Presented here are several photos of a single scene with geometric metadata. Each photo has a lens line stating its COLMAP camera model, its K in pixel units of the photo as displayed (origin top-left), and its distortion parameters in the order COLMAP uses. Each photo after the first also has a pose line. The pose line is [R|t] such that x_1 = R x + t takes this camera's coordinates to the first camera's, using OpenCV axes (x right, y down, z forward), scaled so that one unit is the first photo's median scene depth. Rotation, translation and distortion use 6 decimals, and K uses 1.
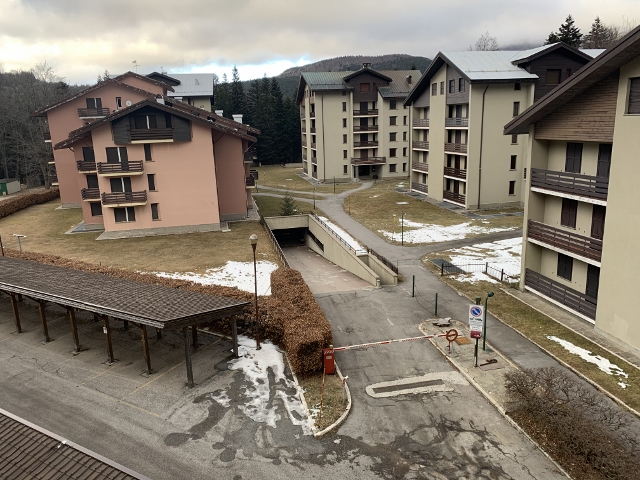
lens RADIAL K [[485.7, 0, 313.3], [0, 485.7, 236.7], [0, 0, 1]] dist [0.041348, -0.045786]
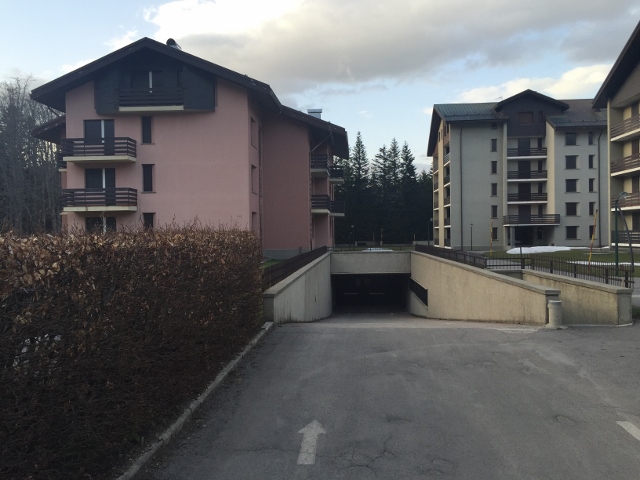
lens RADIAL K [[545.5, 0, 319.1], [0, 545.5, 229.8], [0, 0, 1]] dist [0.086289, -0.095901]
pose [[0.965301, 0.023555, -0.260073, 0.030046], [-0.082790, 0.972153, -0.219237, 0.045965], [0.247667, 0.233162, 0.940371, 0.227962]]
